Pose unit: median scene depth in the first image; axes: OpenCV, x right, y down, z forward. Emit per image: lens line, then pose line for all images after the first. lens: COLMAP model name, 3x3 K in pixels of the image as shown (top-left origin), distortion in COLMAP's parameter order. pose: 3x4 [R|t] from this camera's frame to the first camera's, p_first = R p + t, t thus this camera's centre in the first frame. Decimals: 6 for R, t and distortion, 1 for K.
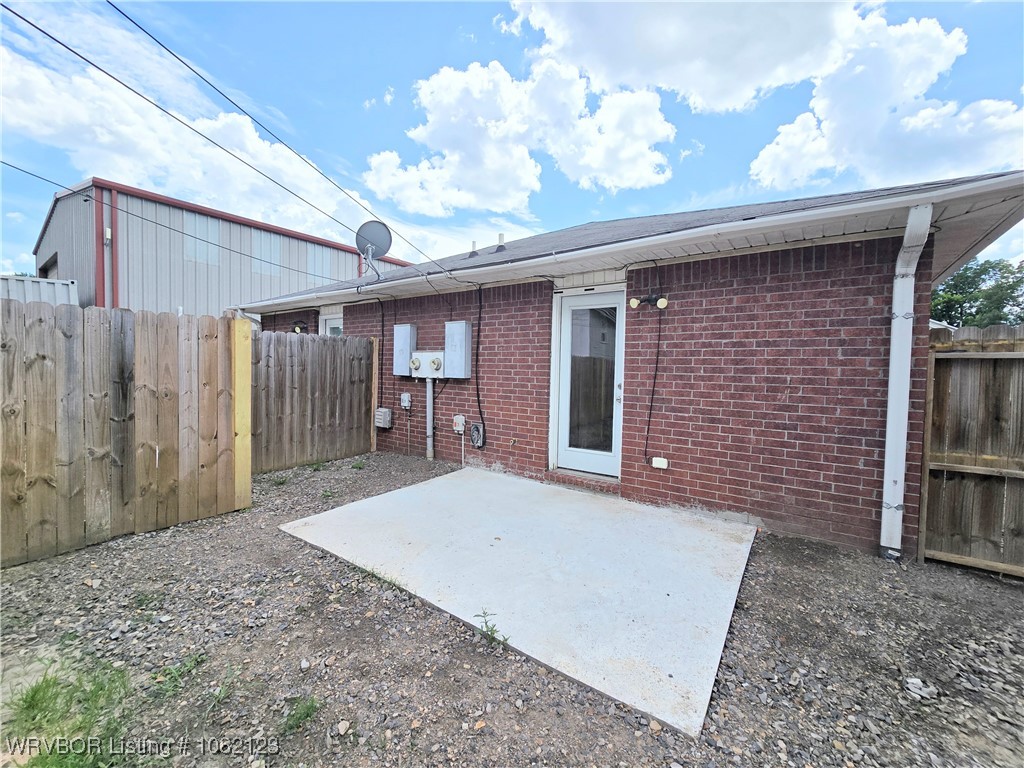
lens RADIAL K [[419.6, 0, 519.8], [0, 419.6, 390.7], [0, 0, 1]] dist [-0.005736, 0.000105]
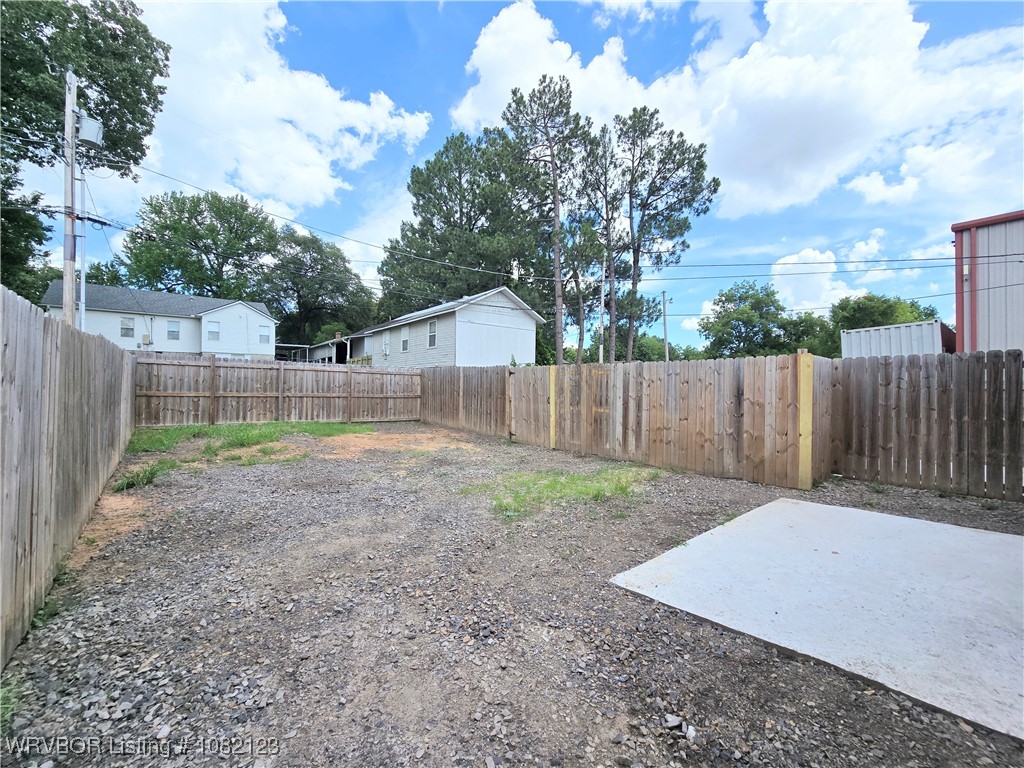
lens RADIAL K [[419.6, 0, 515.0], [0, 419.6, 378.8], [0, 0, 1]] dist [-0.005736, 0.000105]
pose [[-0.250057, -0.036972, -0.967525, 1.034031], [-0.058857, 0.998003, -0.022925, 0.003457], [0.966440, 0.051213, -0.251734, 0.446910]]
